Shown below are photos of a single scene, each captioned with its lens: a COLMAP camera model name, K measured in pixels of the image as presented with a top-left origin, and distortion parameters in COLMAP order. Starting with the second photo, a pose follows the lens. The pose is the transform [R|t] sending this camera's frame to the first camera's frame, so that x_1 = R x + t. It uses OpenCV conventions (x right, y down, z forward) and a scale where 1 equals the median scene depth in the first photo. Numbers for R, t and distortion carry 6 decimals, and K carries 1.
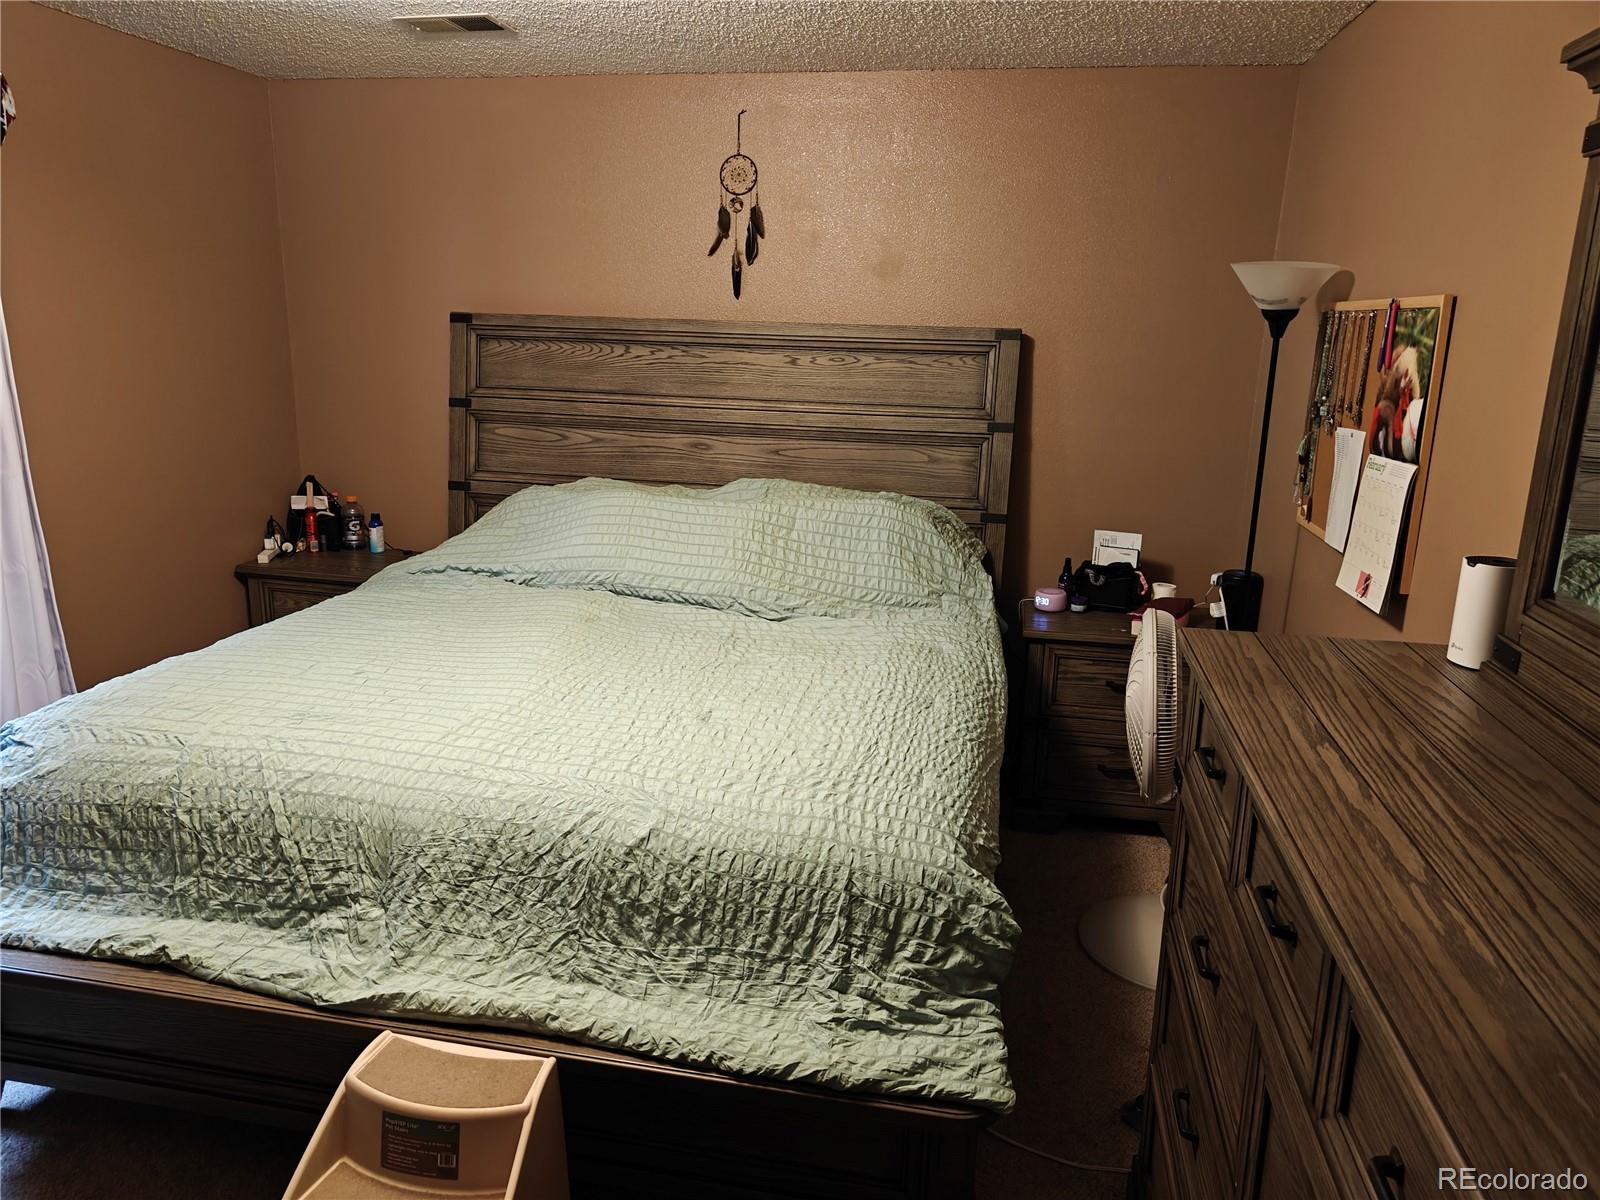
lens RADIAL K [[1153.0, 0, 802.9], [0, 1153.0, 609.4], [0, 0, 1]] dist [0.023551, -0.028656]
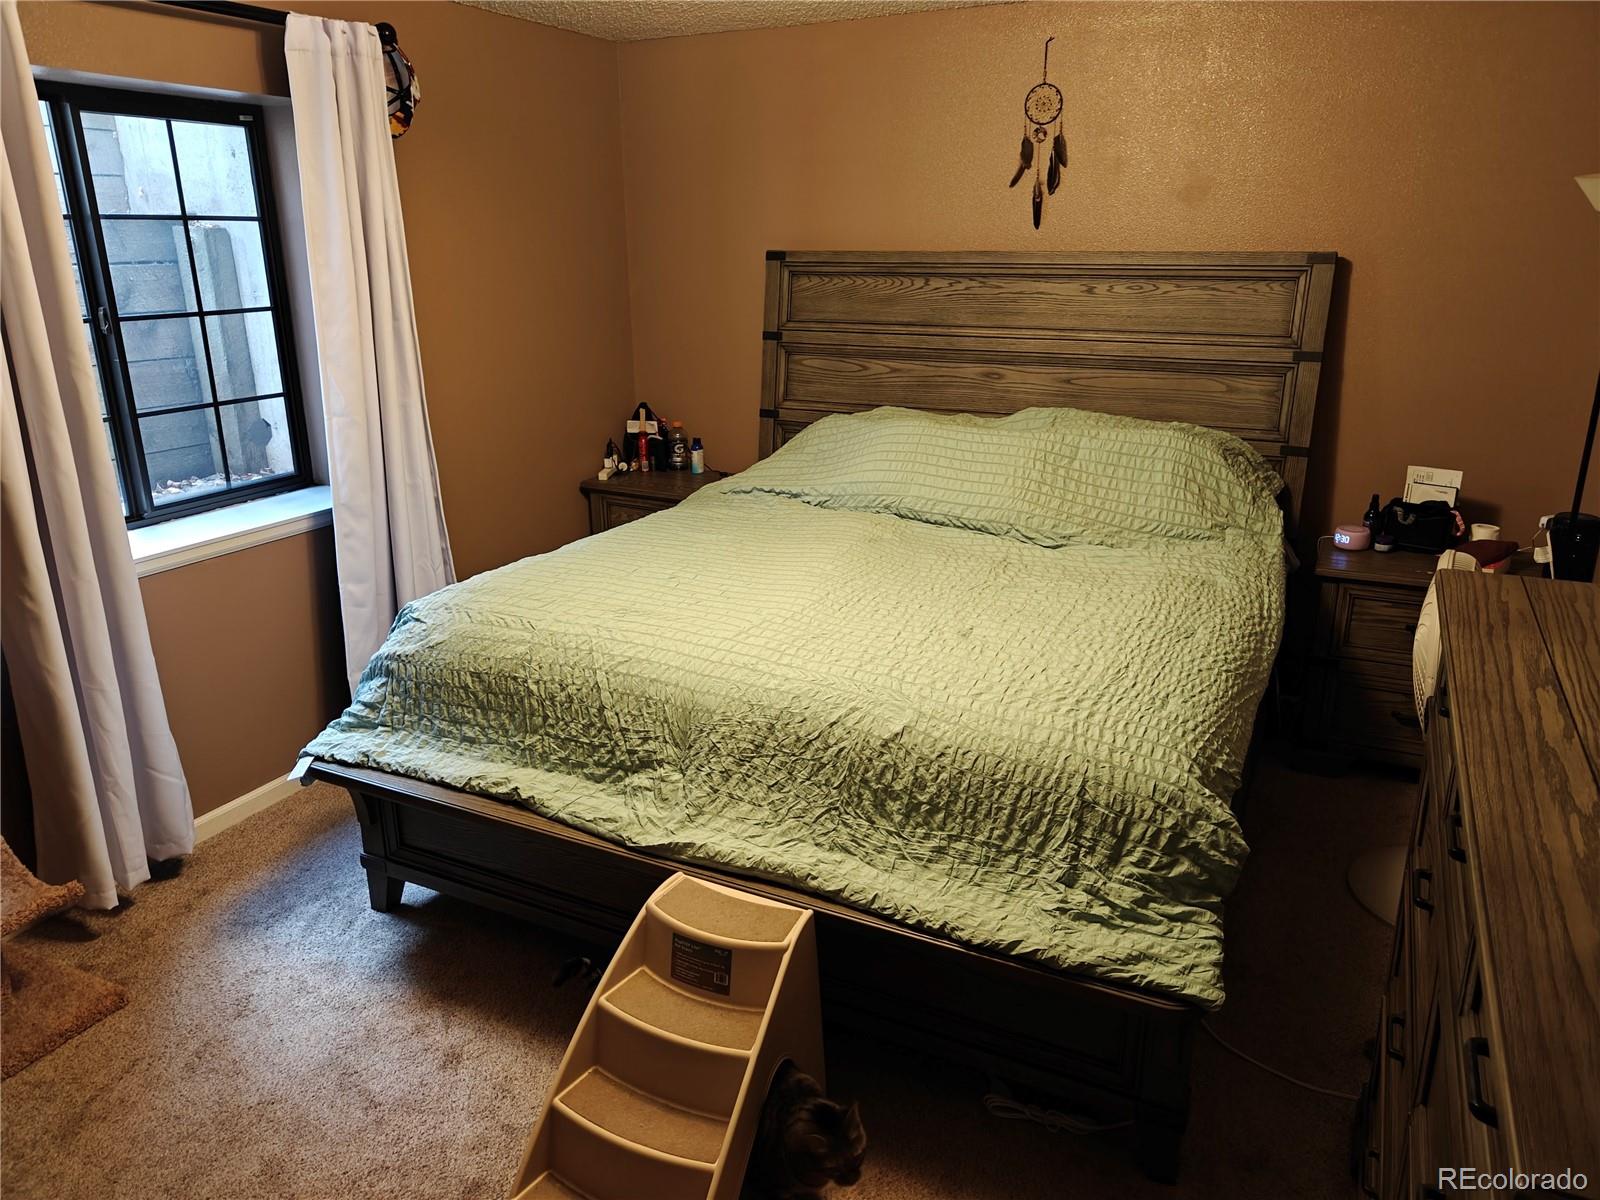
lens RADIAL K [[1153.0, 0, 802.9], [0, 1153.0, 609.4], [0, 0, 1]] dist [0.023551, -0.028656]
pose [[0.963305, 0.053476, -0.263027, 0.060283], [-0.036342, 0.996914, 0.069585, 0.001551], [0.265937, -0.057473, 0.962276, -0.100470]]
